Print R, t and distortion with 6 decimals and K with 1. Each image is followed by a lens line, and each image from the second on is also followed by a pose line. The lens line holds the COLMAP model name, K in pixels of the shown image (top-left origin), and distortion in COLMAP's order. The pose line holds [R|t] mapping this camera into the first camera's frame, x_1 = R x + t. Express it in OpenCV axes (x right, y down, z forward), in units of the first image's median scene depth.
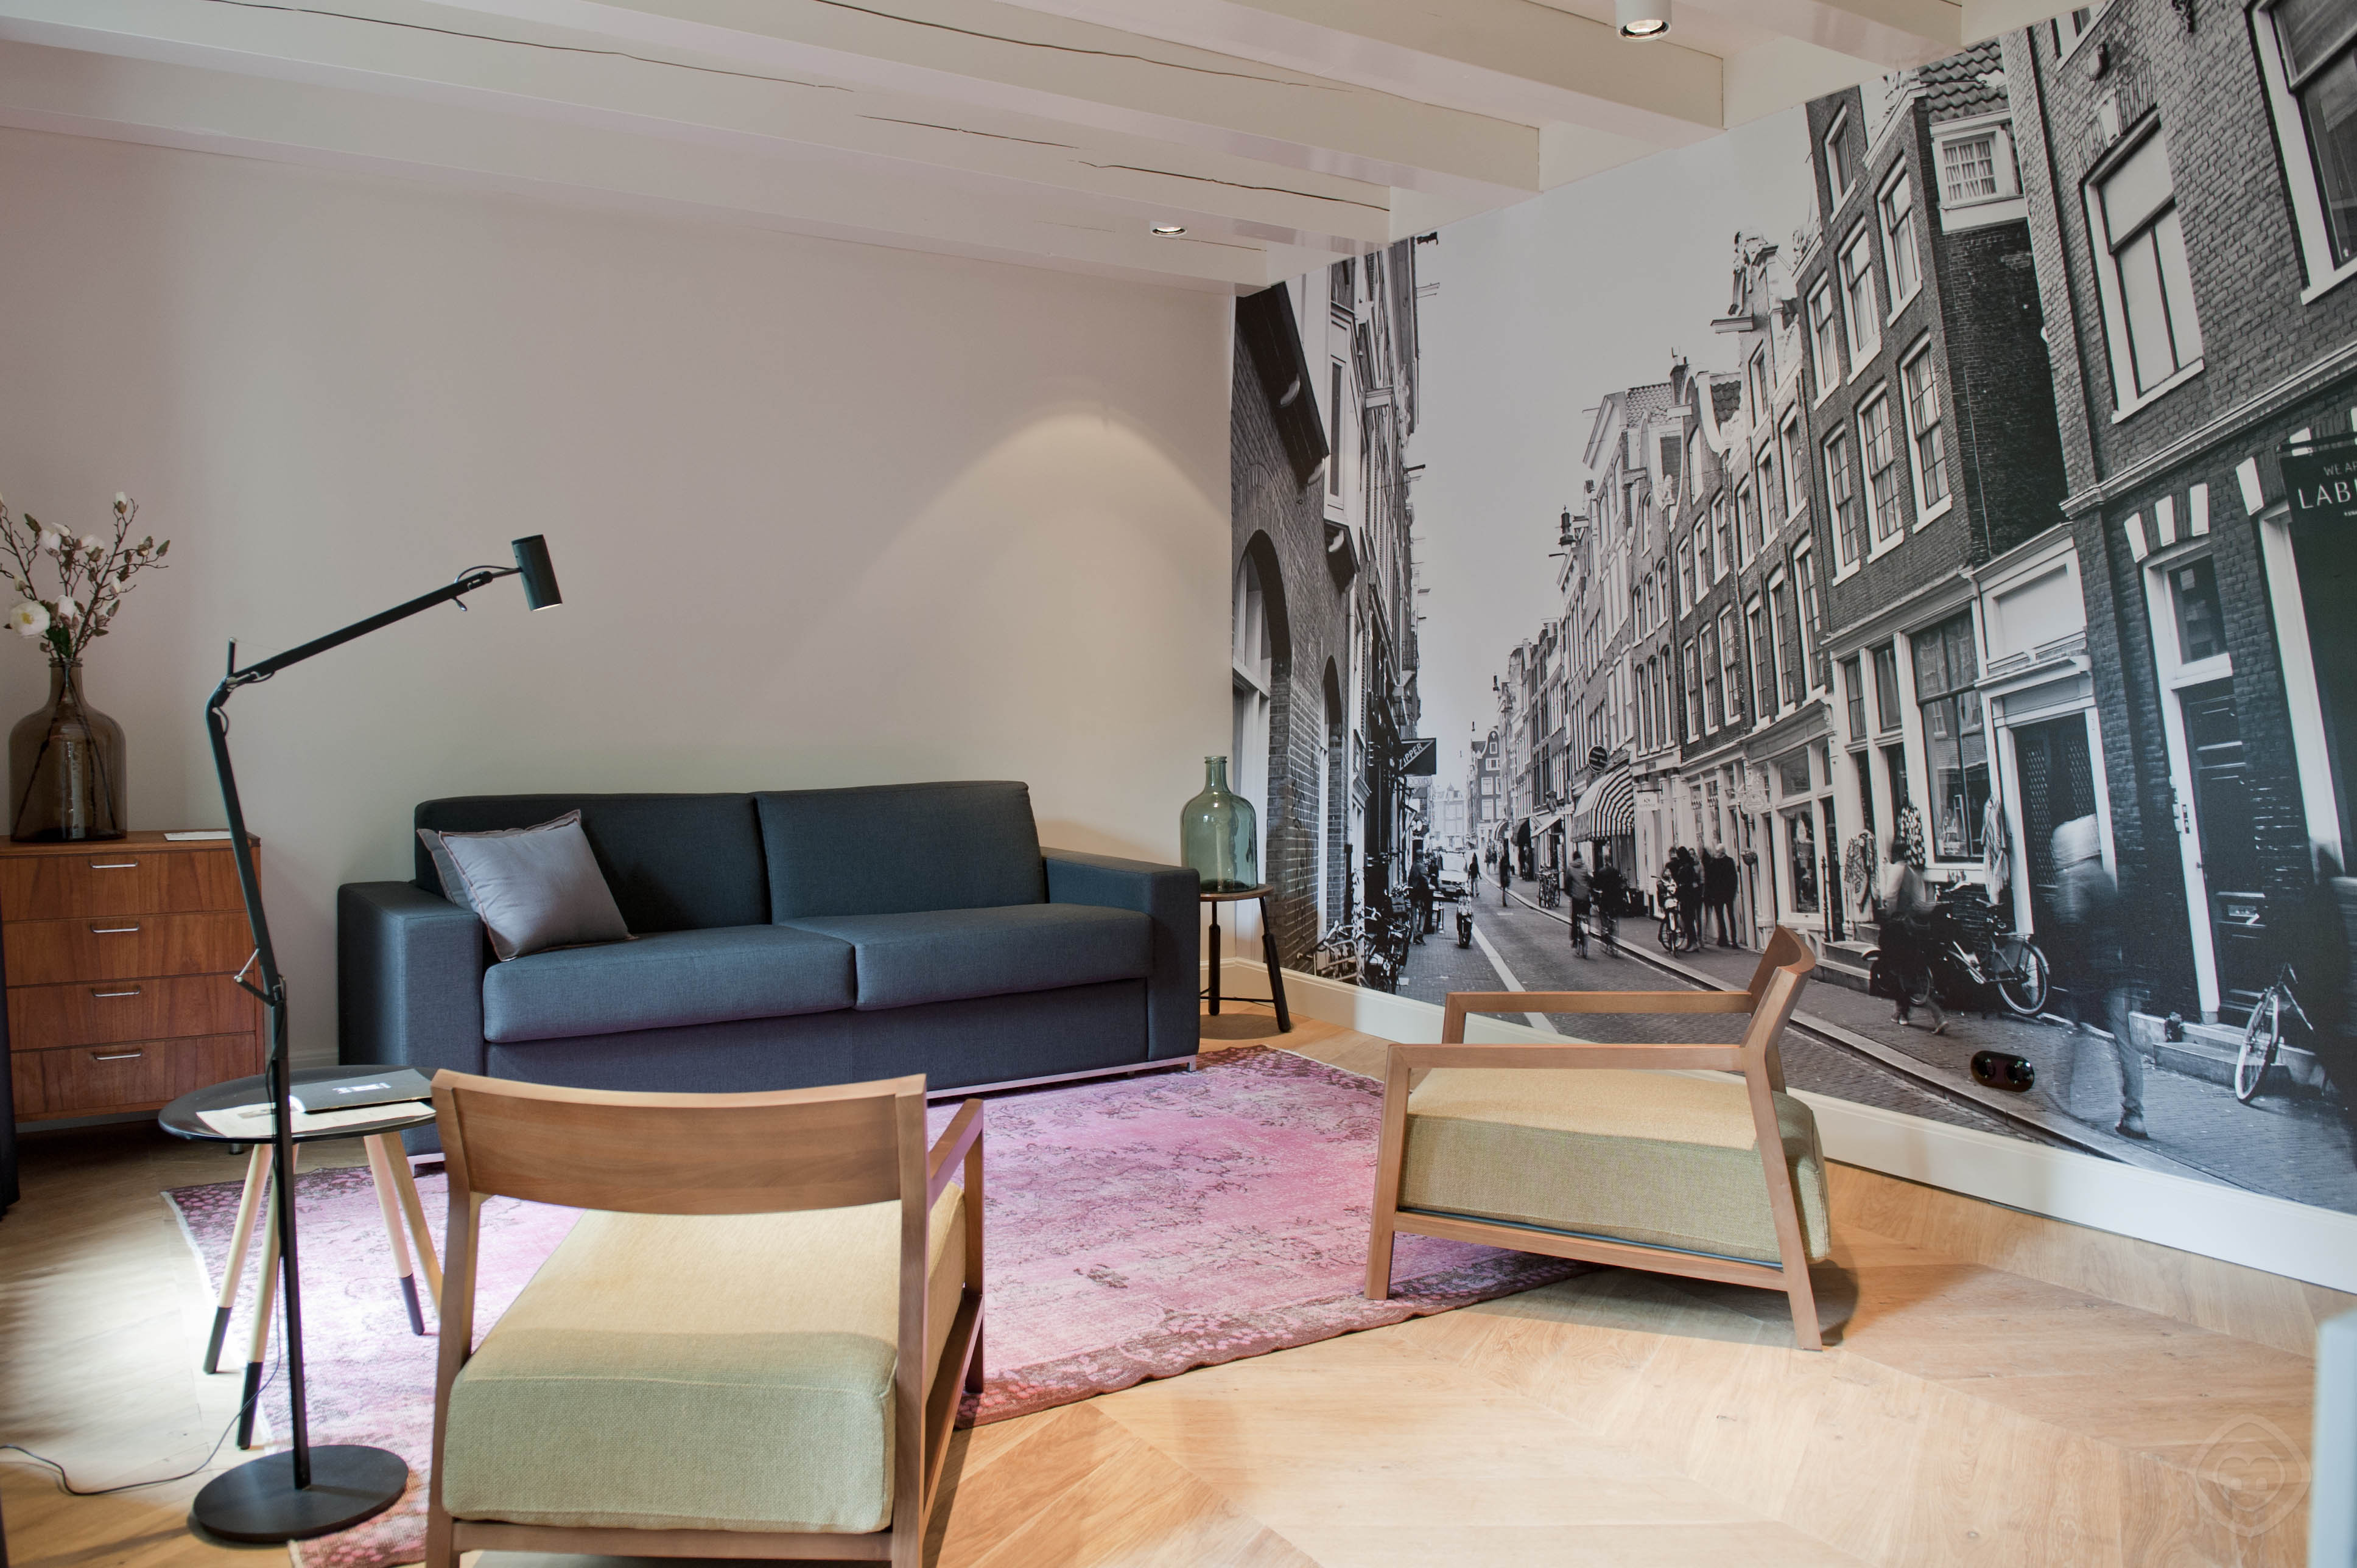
lens RADIAL K [[1755.2, 0, 1178.5], [0, 1755.2, 784.0], [0, 0, 1]] dist [-0.055756, -0.003568]
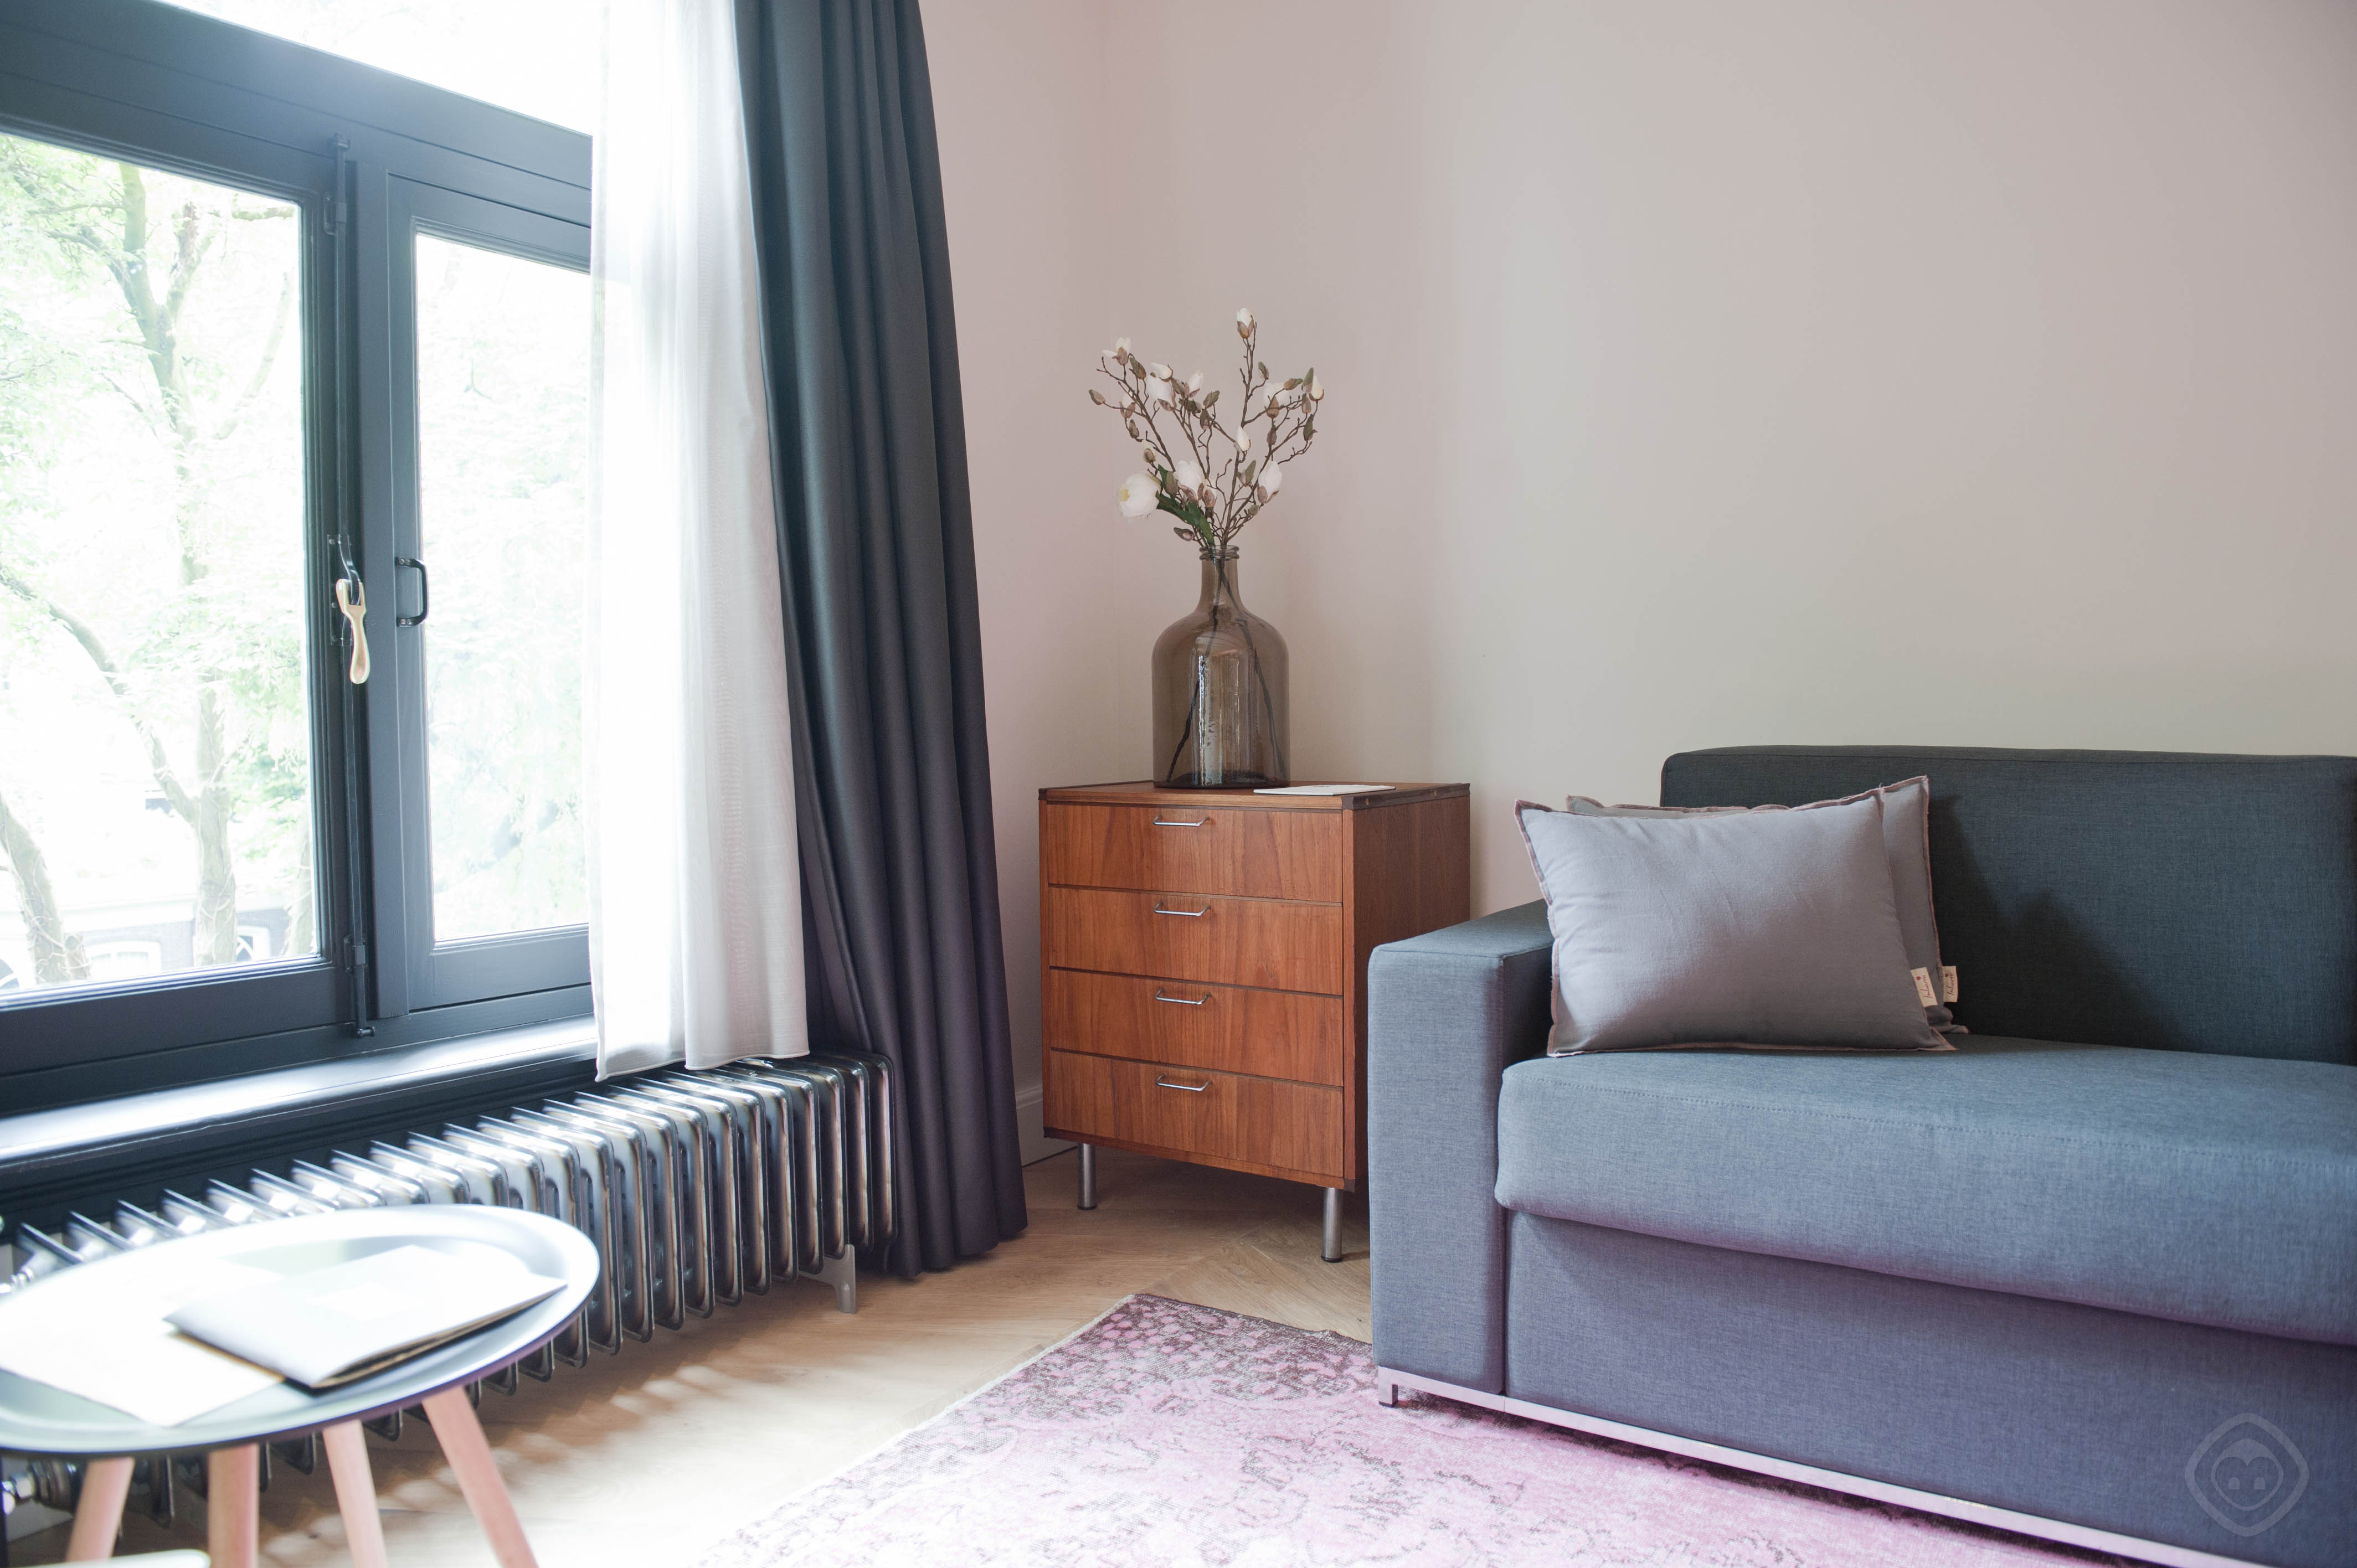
lens RADIAL K [[1623.5, 0, 1178.5], [0, 1623.5, 784.0], [0, 0, 1]] dist [-0.048139, -0.001233]
pose [[0.387762, 0.038961, -0.920936, 0.008705], [-0.027879, 0.999145, 0.030531, 0.010780], [0.921338, 0.013836, 0.388516, 0.766201]]
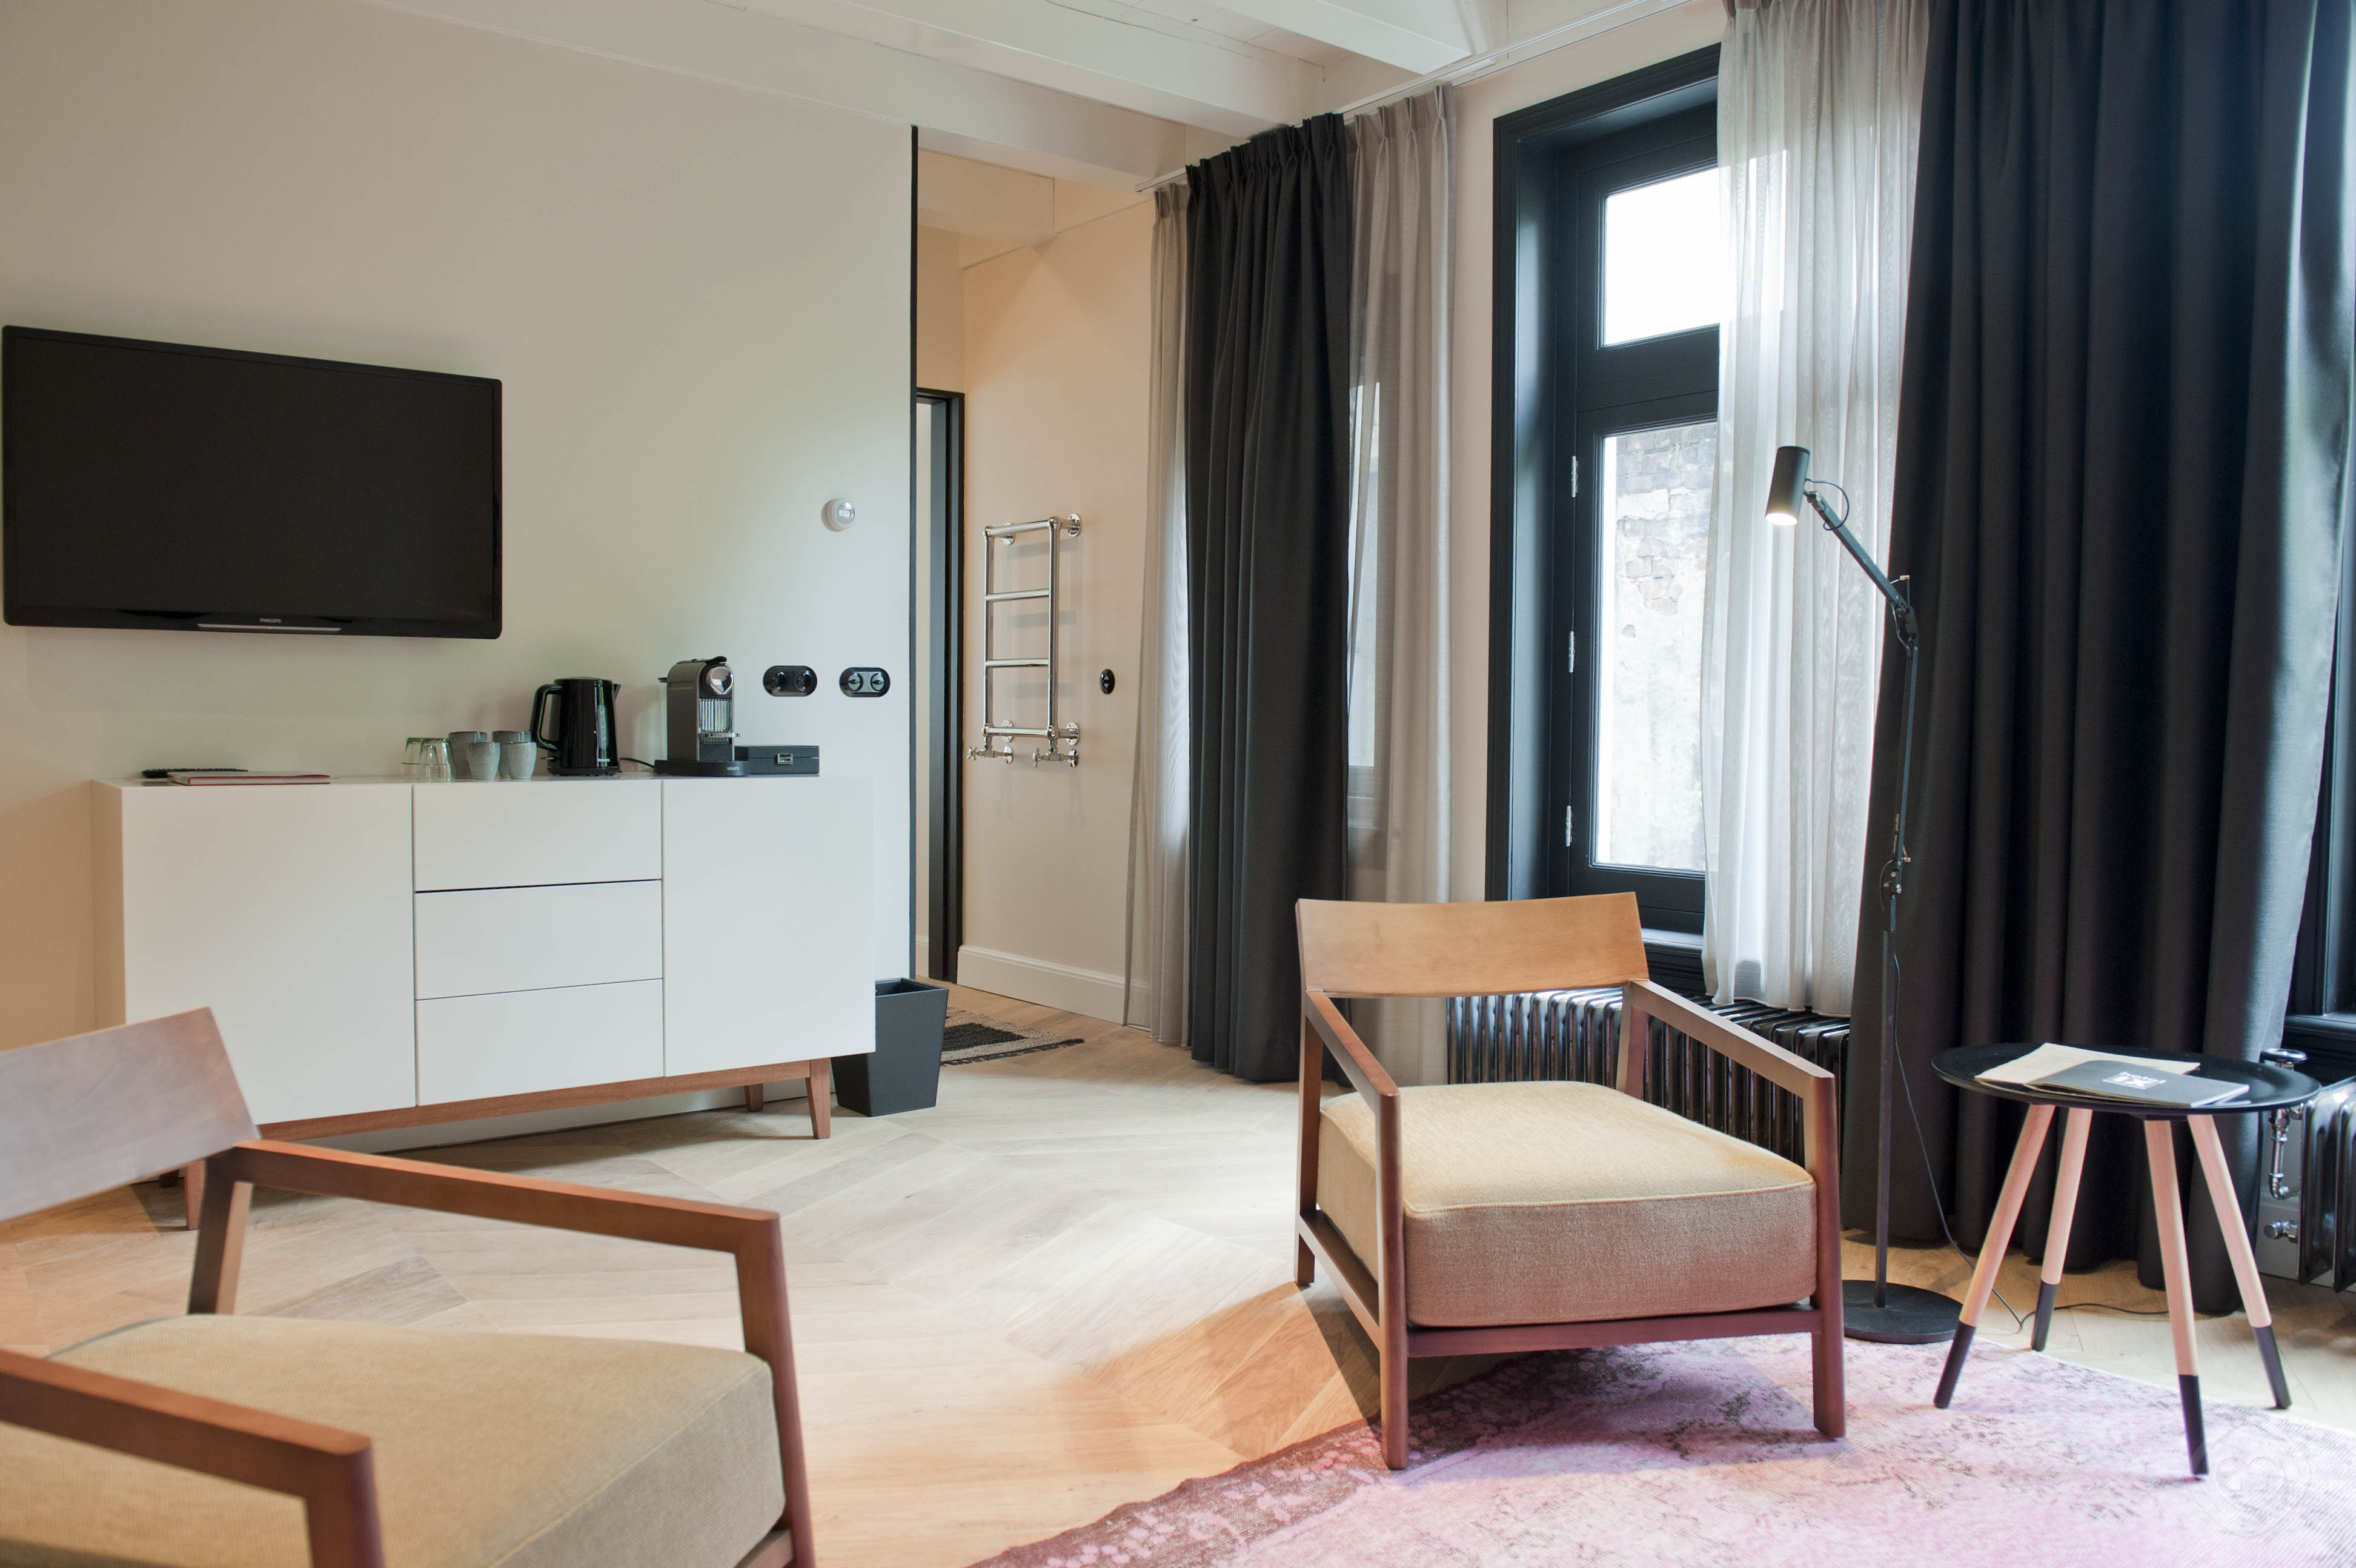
lens RADIAL K [[1754.9, 0, 1178.0], [0, 1754.9, 784.0], [0, 0, 1]] dist [-0.055756, -0.003568]
pose [[-0.996178, 0.001469, -0.087332, 0.038934], [-0.005396, 0.996914, 0.078314, -0.018894], [0.087178, 0.078486, -0.993096, 1.303548]]
